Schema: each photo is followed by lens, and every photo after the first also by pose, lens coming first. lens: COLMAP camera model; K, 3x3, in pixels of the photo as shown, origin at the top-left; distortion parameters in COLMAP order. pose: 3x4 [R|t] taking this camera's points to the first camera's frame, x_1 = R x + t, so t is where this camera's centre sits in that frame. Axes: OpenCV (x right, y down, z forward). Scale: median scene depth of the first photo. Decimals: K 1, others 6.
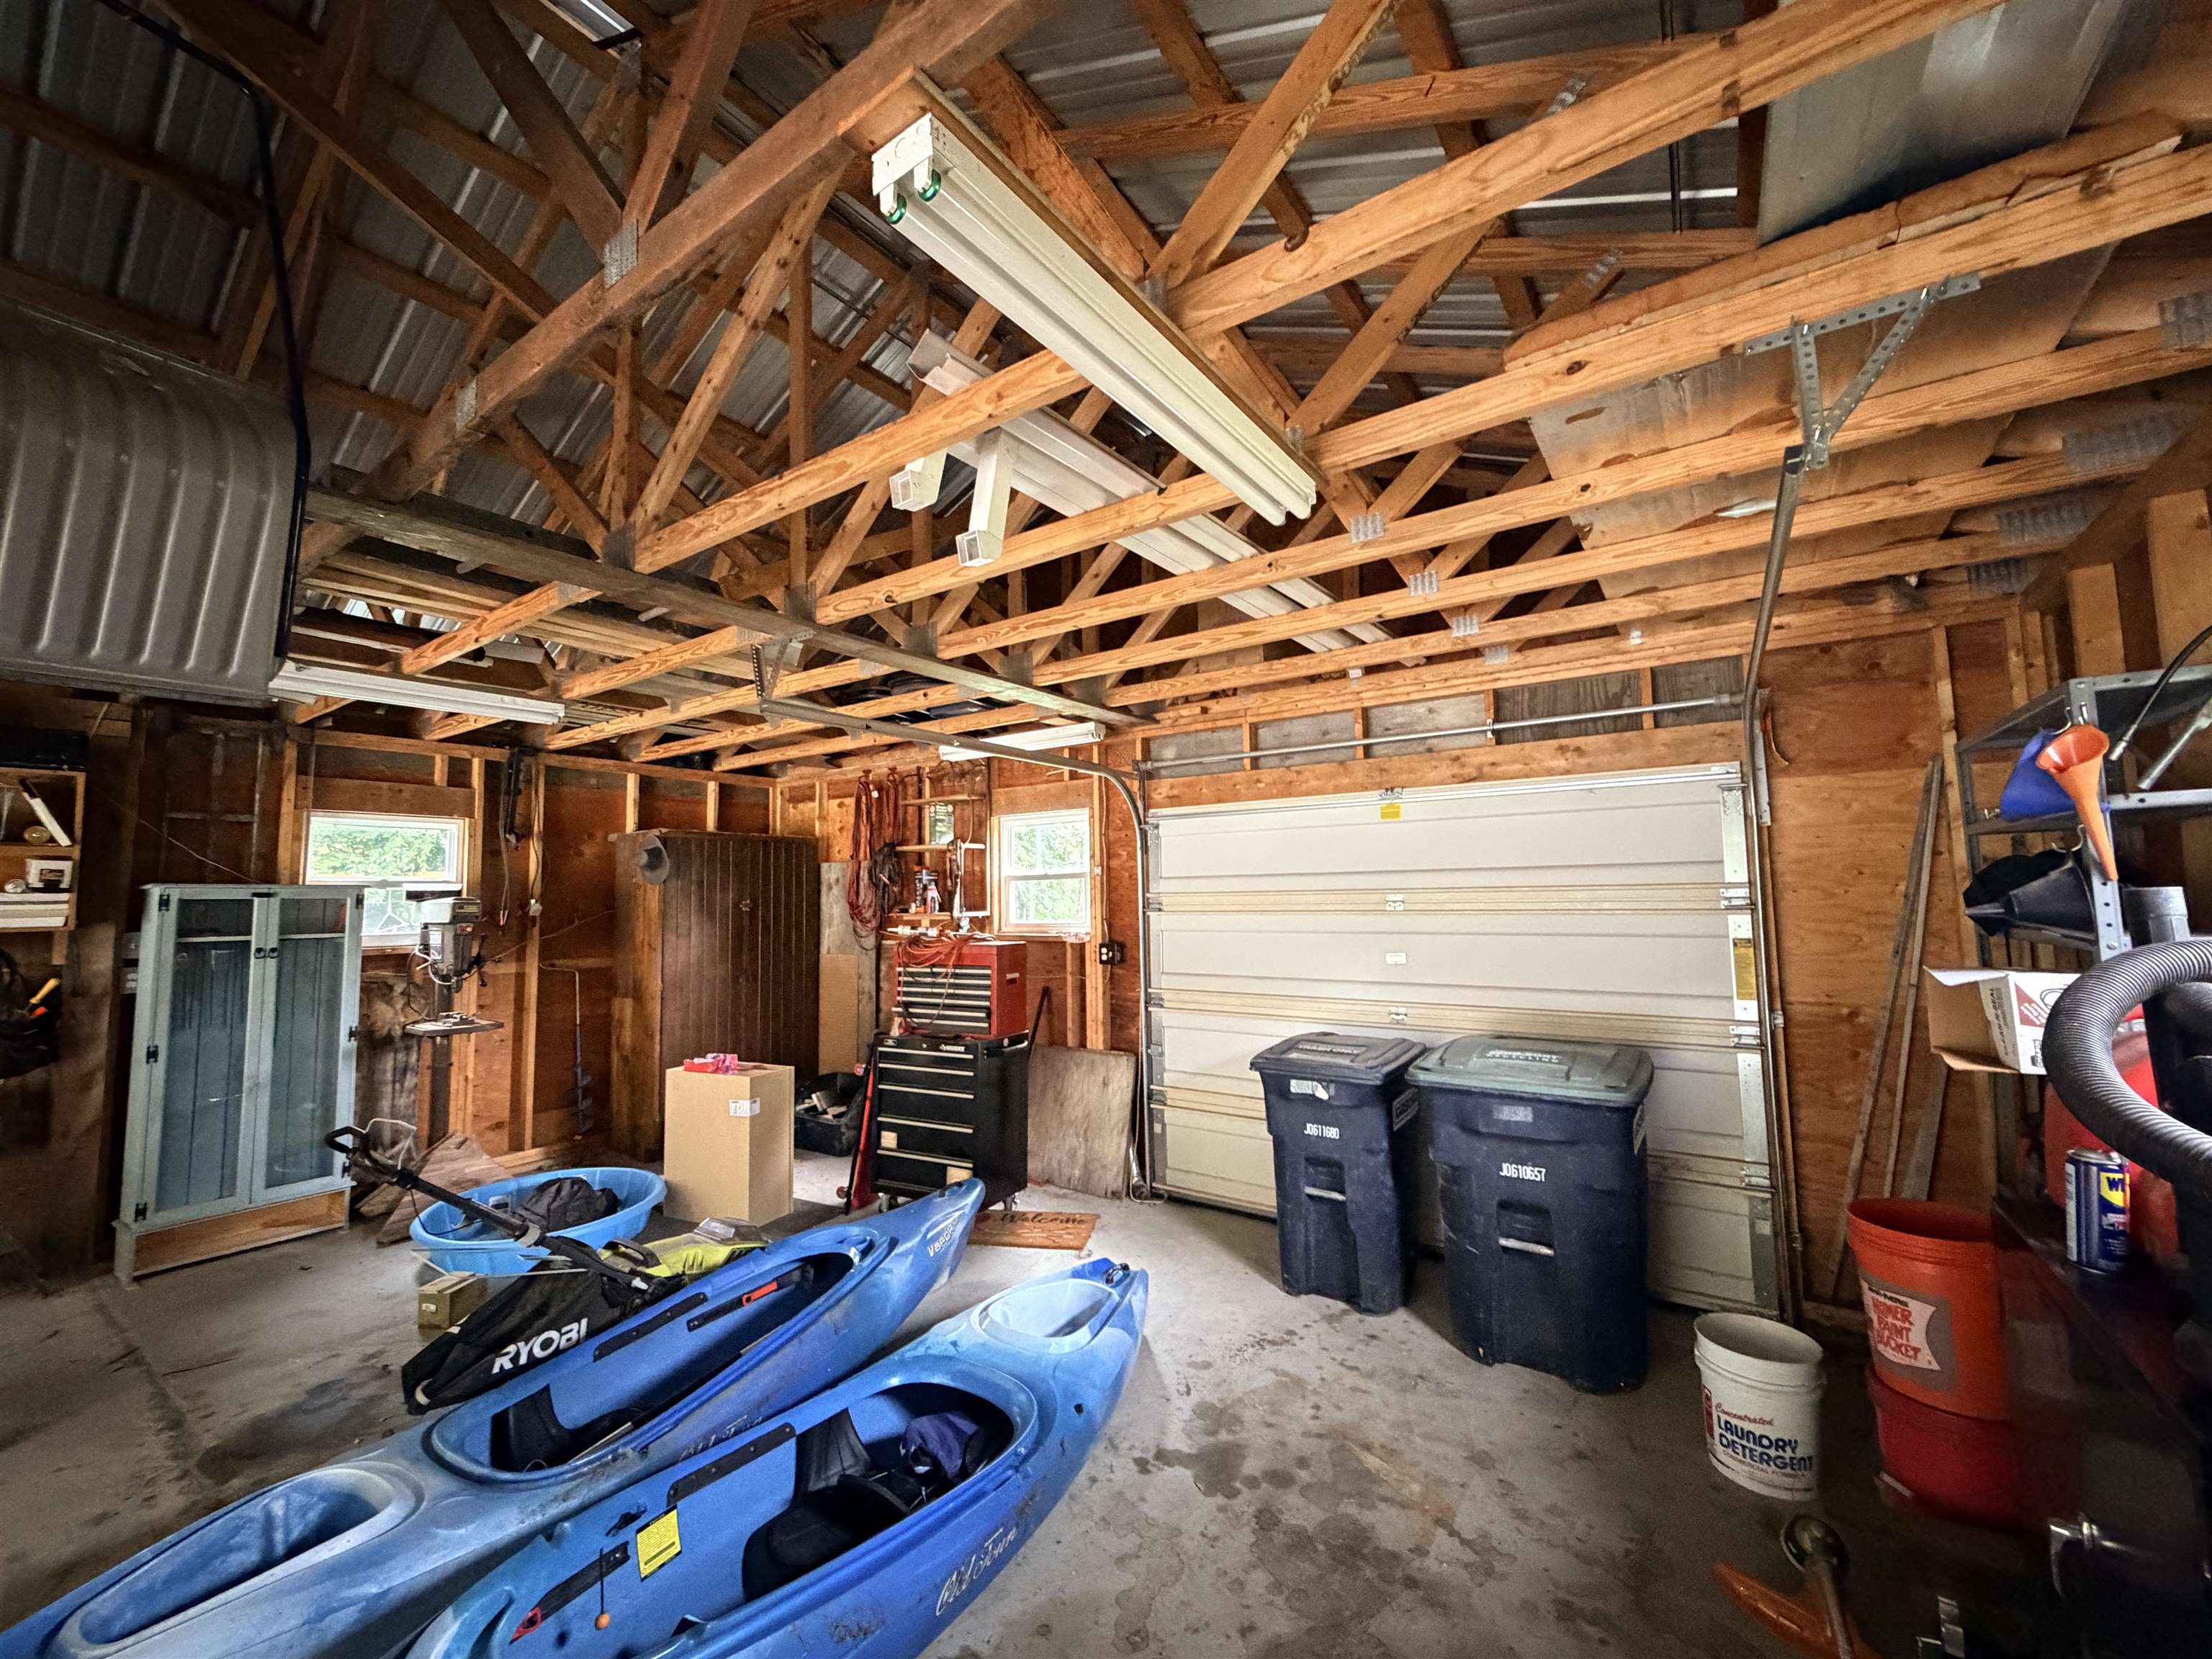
lens RADIAL K [[881.2, 0, 1099.9], [0, 881.2, 832.7], [0, 0, 1]] dist [-0.000513, -0.000166]
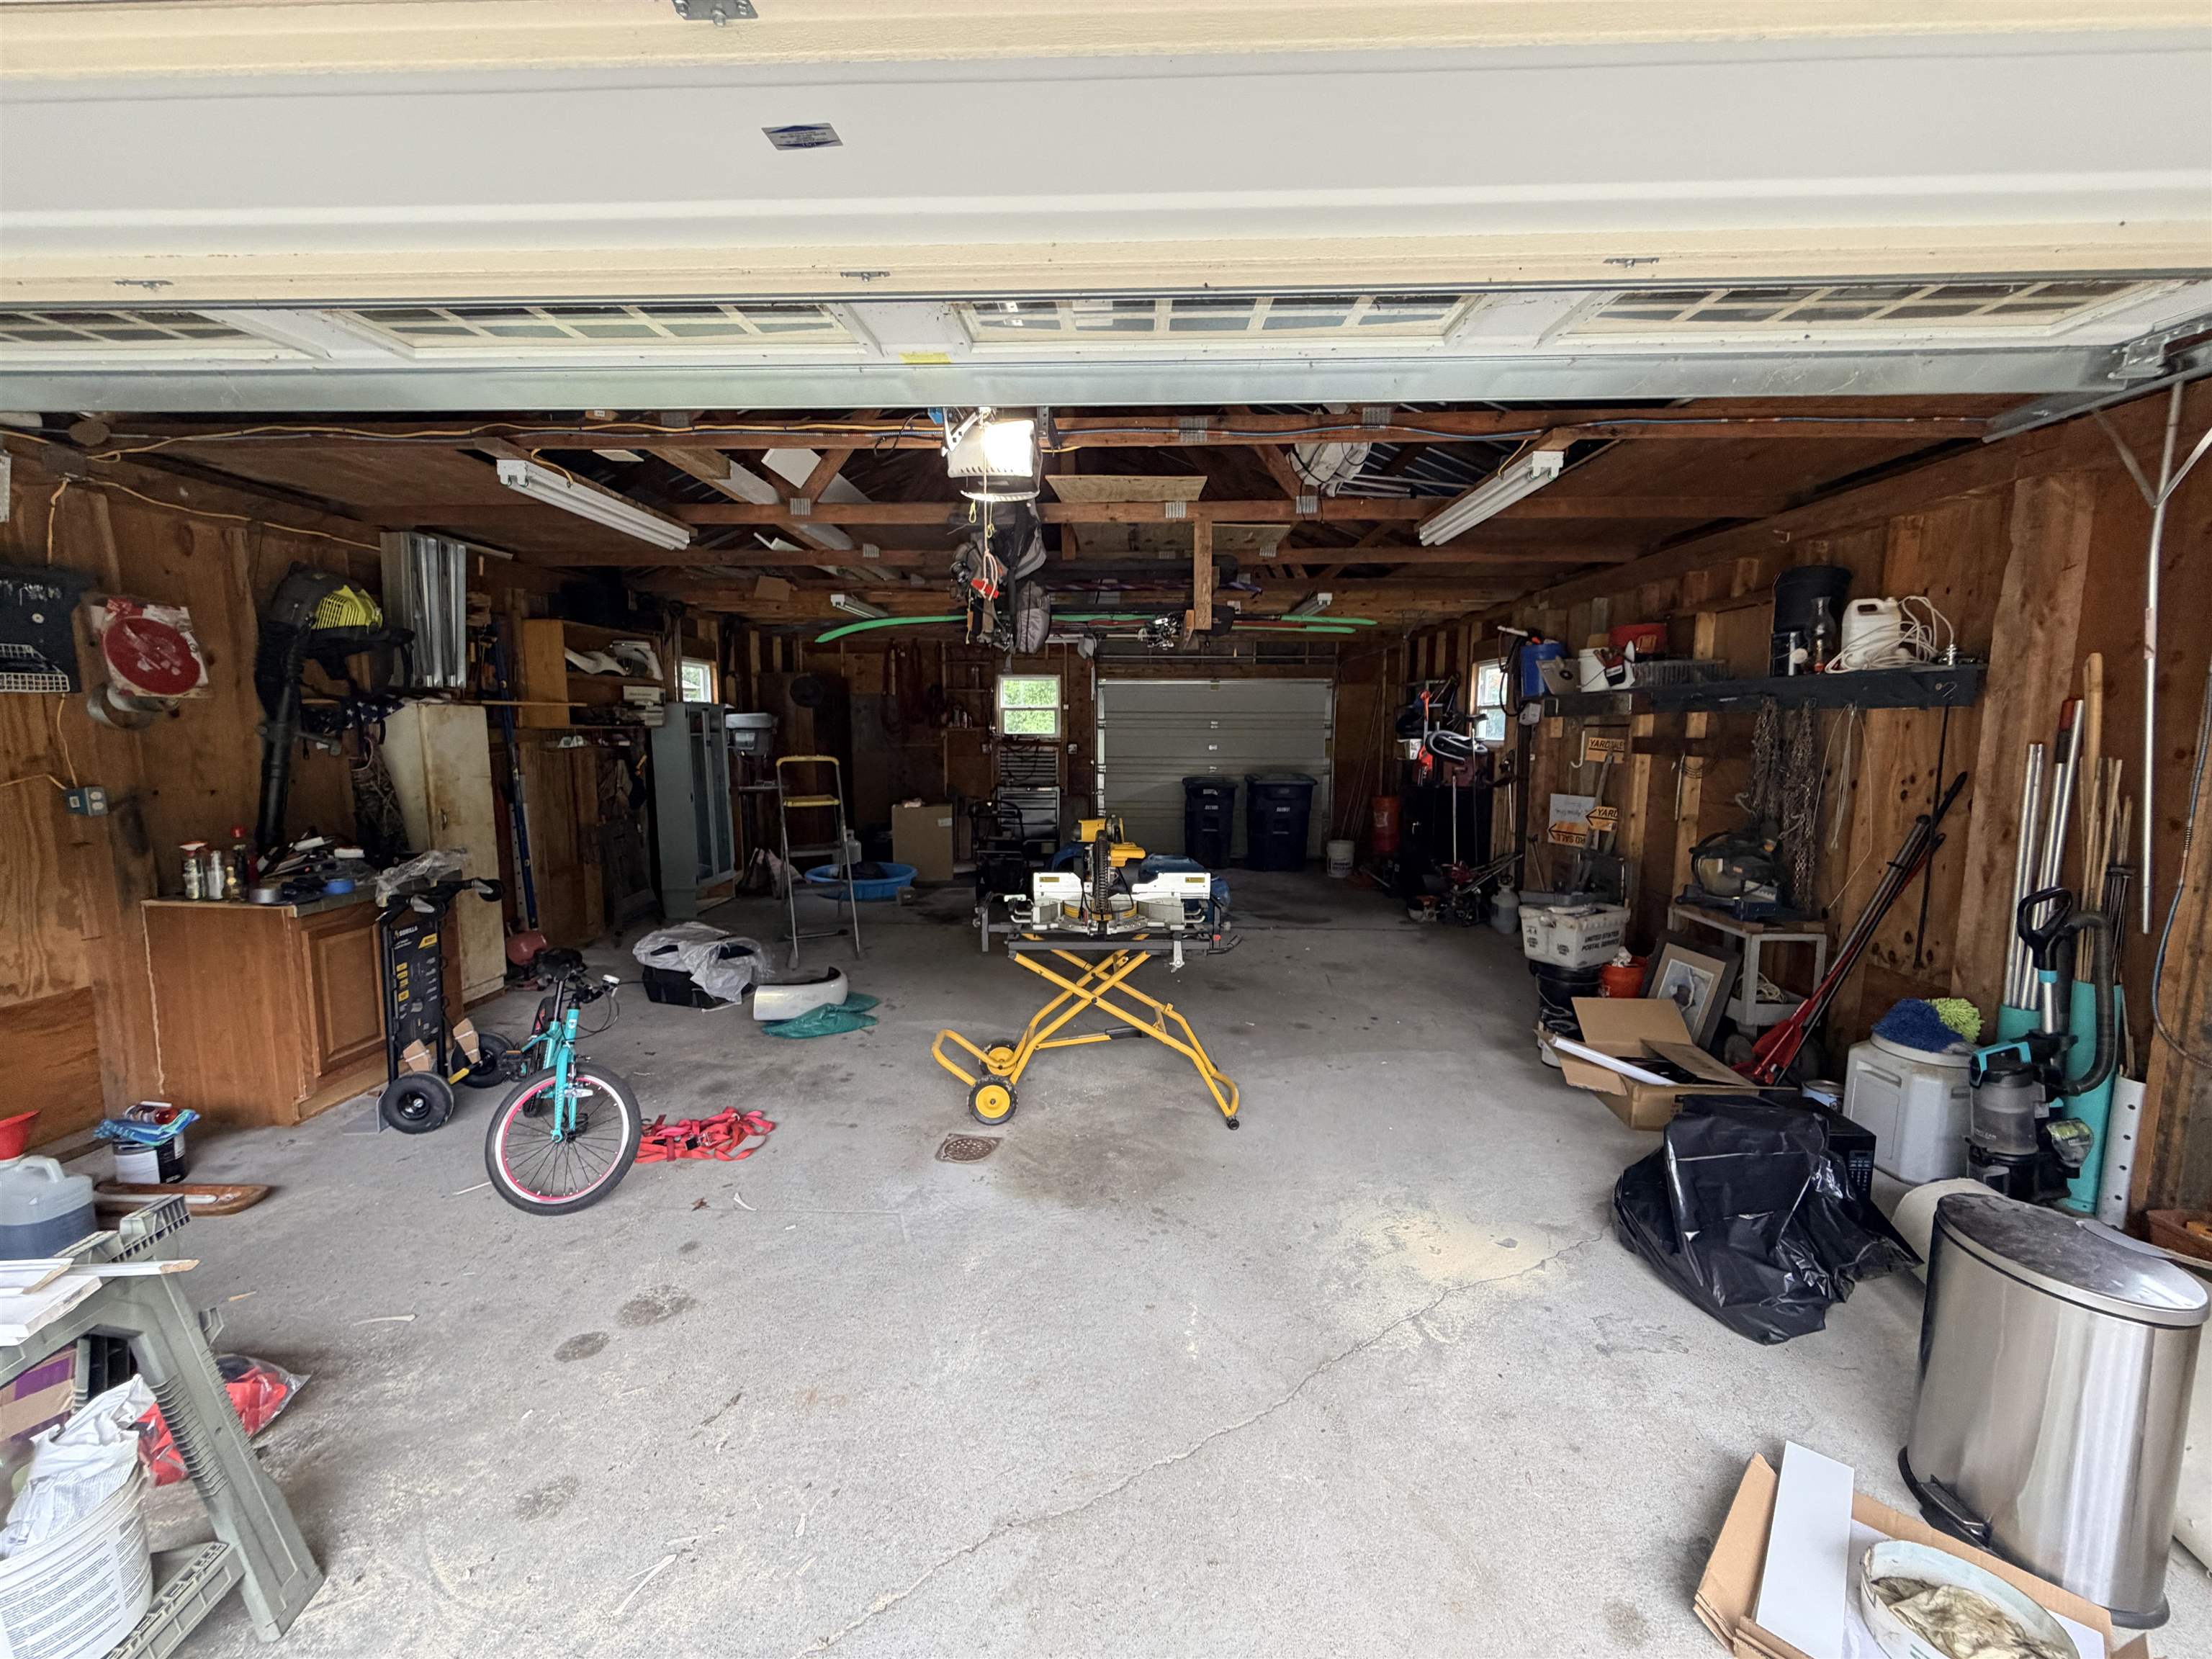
lens RADIAL K [[881.2, 0, 1106.5], [0, 881.2, 826.9], [0, 0, 1]] dist [-0.000513, -0.000166]
pose [[0.823856, -0.041541, 0.565275, -1.643605], [-0.062645, 0.984527, 0.163654, -0.029559], [-0.563327, -0.170239, 0.808506, -1.093567]]
